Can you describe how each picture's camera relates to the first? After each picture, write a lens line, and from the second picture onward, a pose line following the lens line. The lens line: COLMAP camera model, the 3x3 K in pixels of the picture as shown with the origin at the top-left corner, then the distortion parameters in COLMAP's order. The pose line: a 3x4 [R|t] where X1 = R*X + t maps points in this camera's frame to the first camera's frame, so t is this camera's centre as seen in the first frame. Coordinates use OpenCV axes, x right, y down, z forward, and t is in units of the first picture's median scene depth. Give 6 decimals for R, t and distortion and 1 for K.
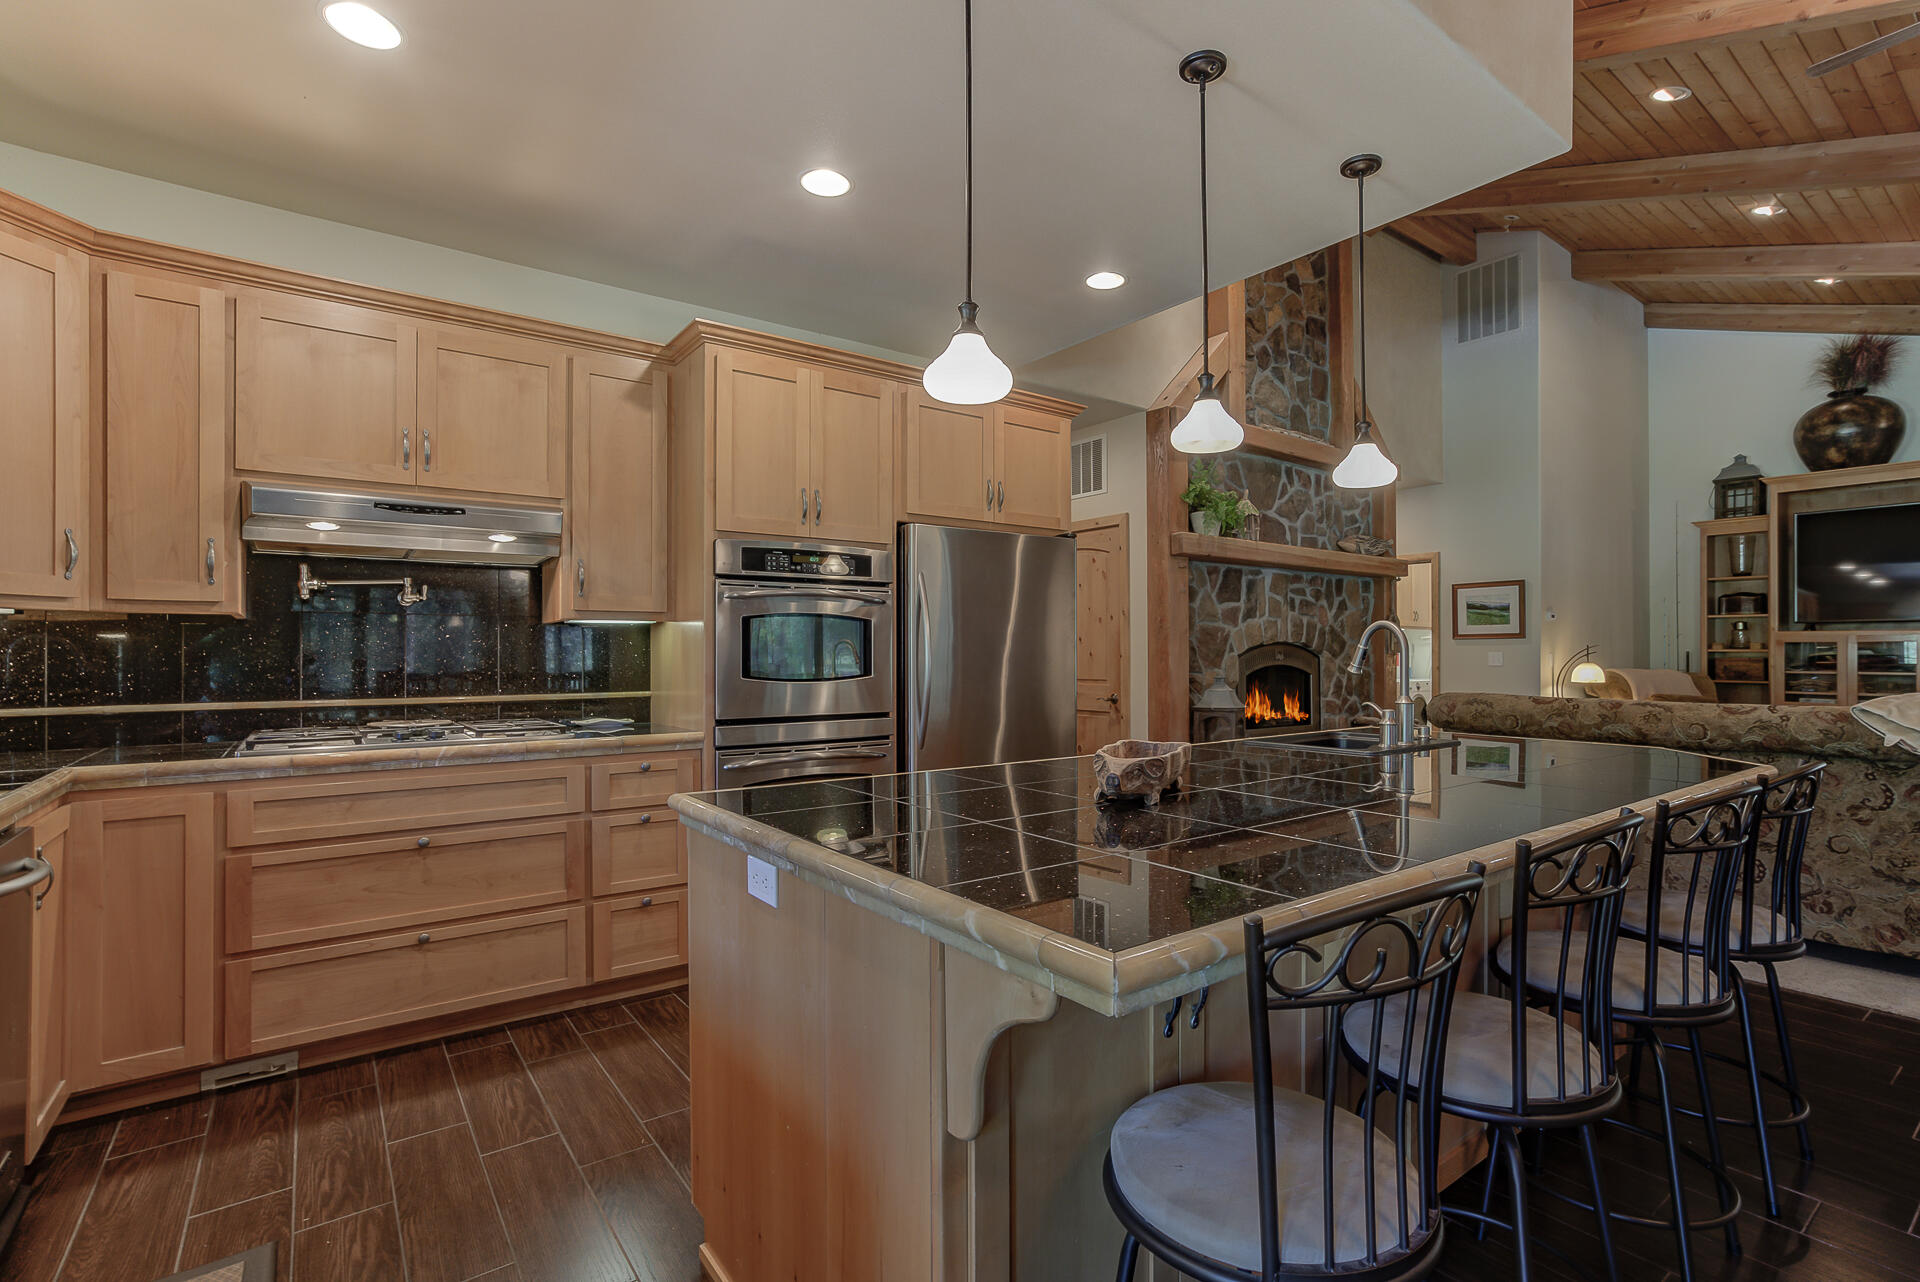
lens RADIAL K [[883.0, 0, 969.9], [0, 883.0, 649.7], [0, 0, 1]] dist [-0.021272, 0.011711]
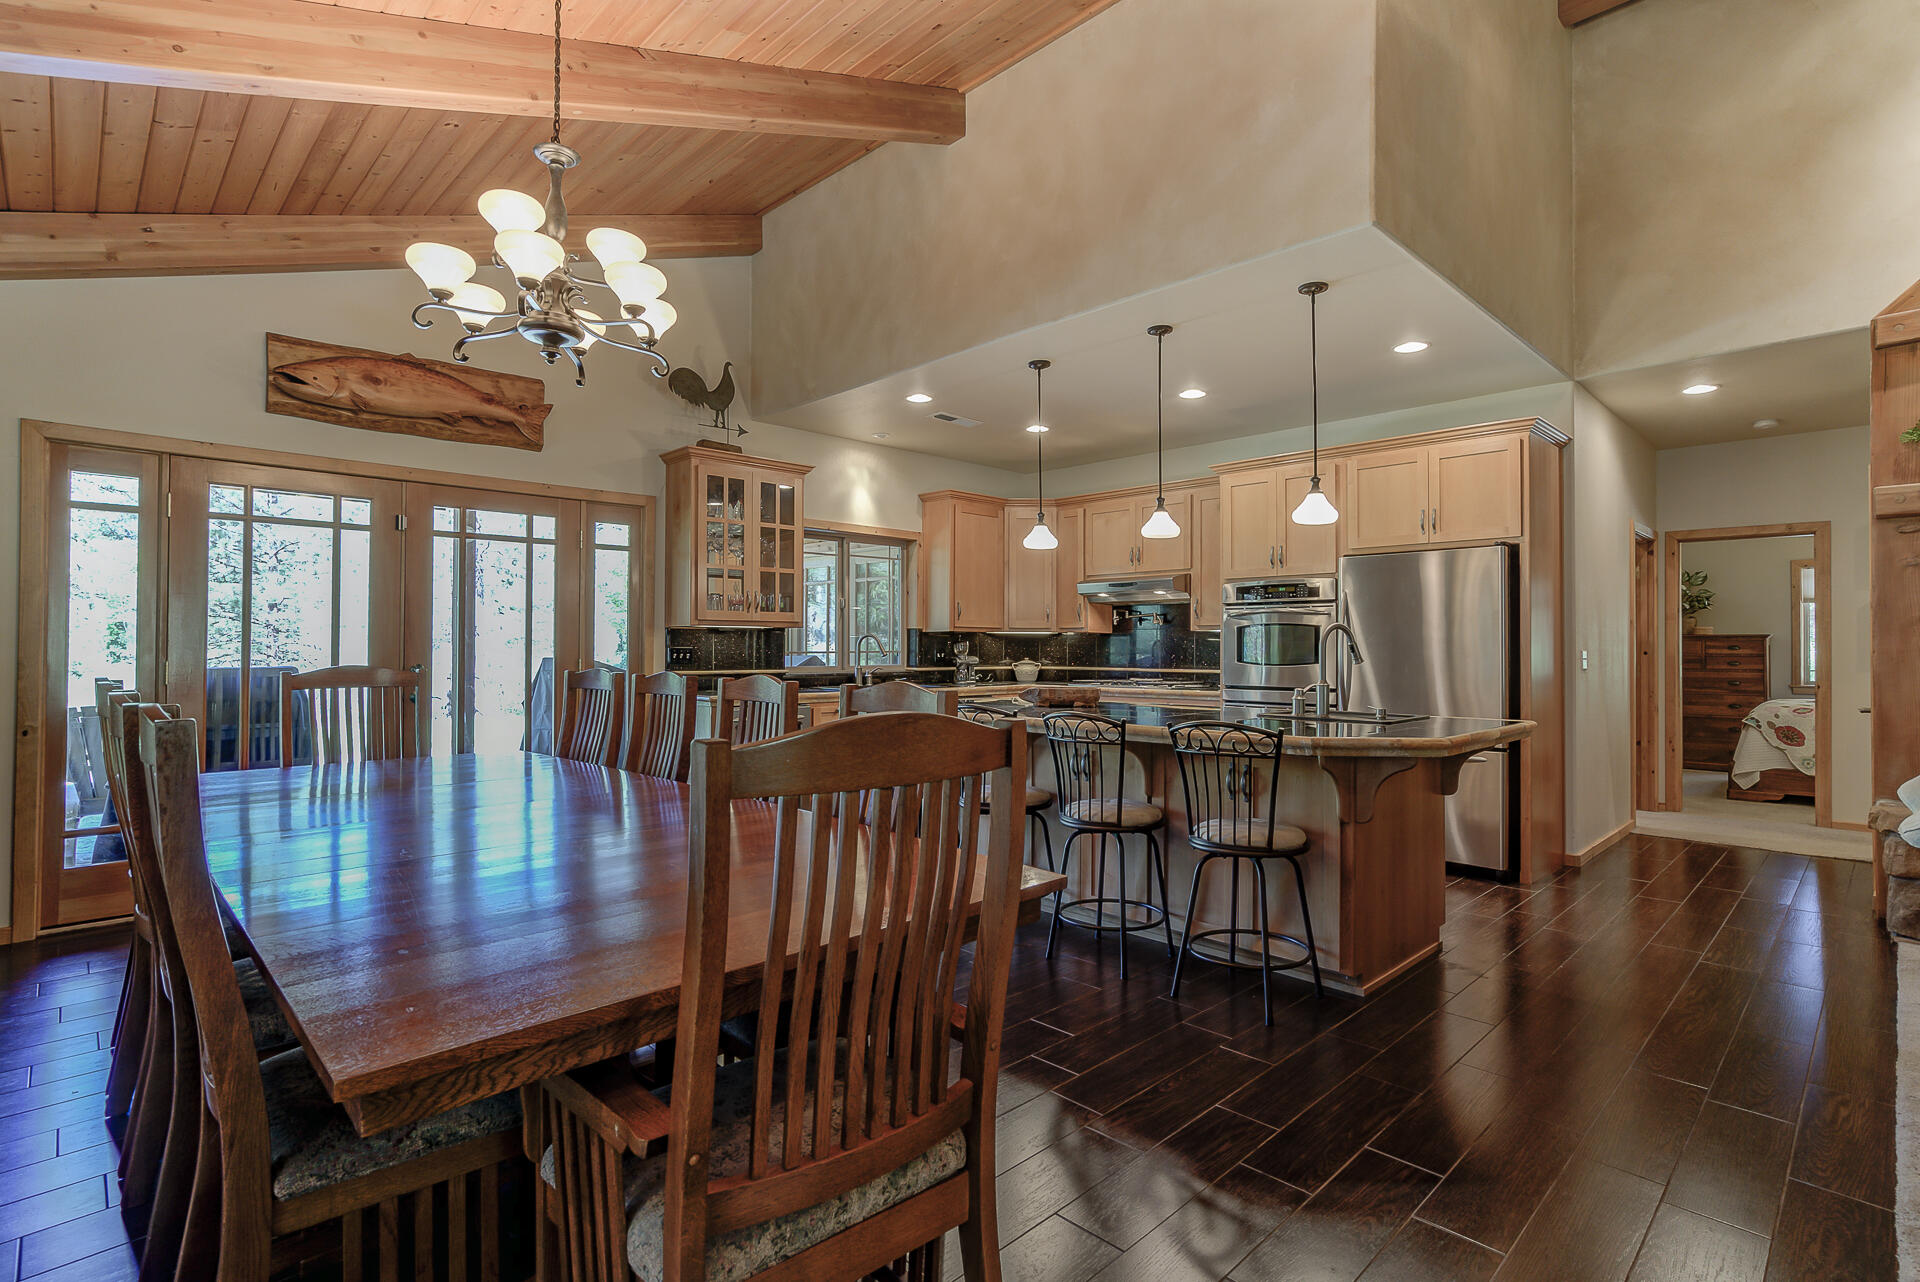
lens RADIAL K [[924.4, 0, 947.7], [0, 924.4, 631.7], [0, 0, 1]] dist [-0.003583, 0.006066]
pose [[0.129336, -0.015328, -0.991482, 0.816436], [0.000535, 0.999881, -0.015388, -0.000419], [0.991601, 0.001459, 0.129329, 0.110775]]
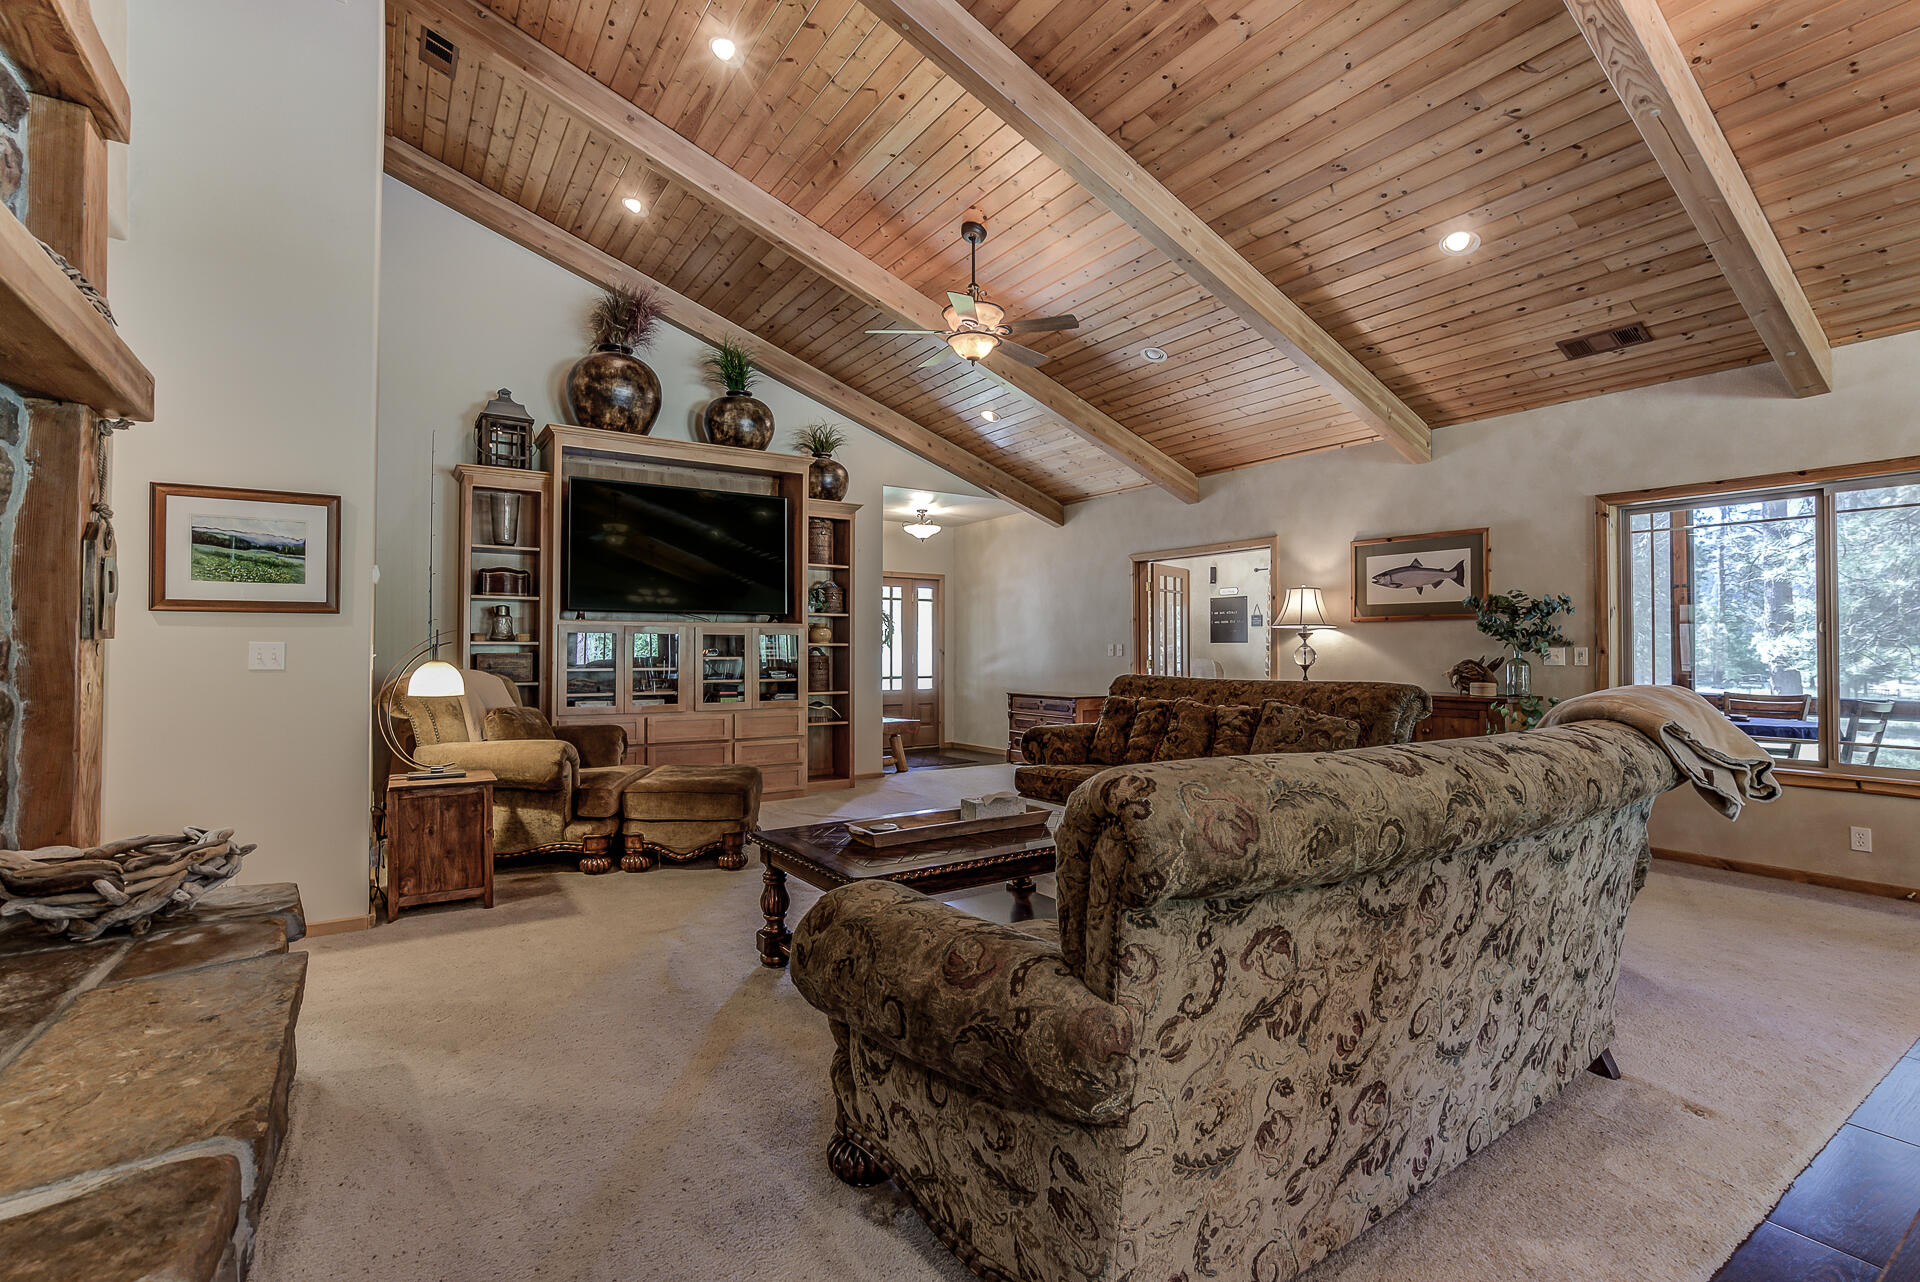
lens RADIAL K [[886.3, 0, 958.6], [0, 886.3, 643.9], [0, 0, 1]] dist [-0.015377, 0.004885]
pose [[0.052961, 0.008299, 0.998562, 0.182121], [0.008735, 0.999923, -0.008774, 0.015389], [-0.998558, 0.009187, 0.052884, 0.764793]]
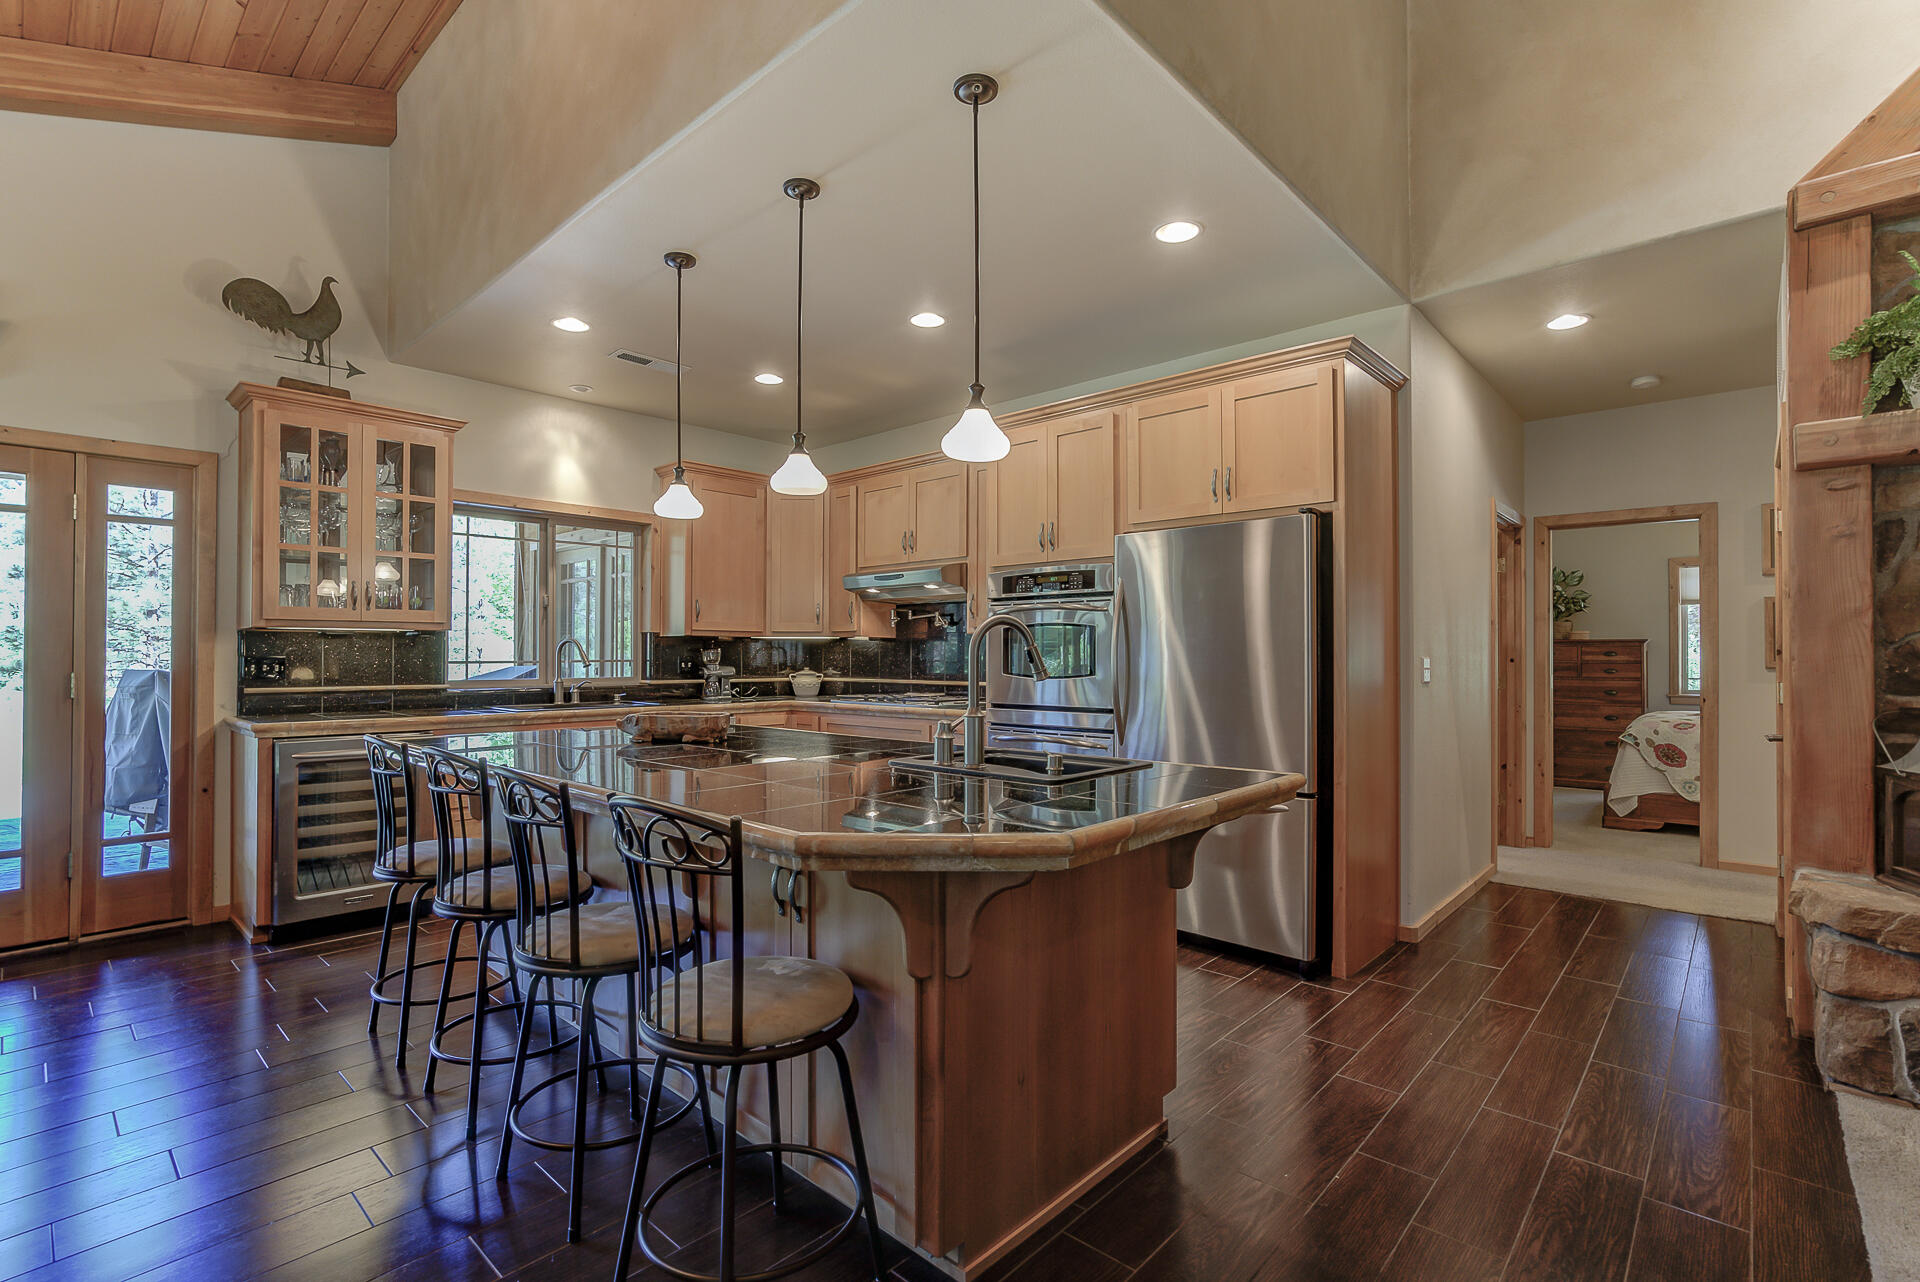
lens RADIAL K [[886.3, 0, 939.9], [0, 886.3, 642.9], [0, 0, 1]] dist [-0.015377, 0.004885]
pose [[0.181435, -0.012396, -0.983325, 0.588474], [0.002980, 0.999923, -0.012056, 0.000368], [0.983398, -0.000743, 0.181458, 0.363788]]
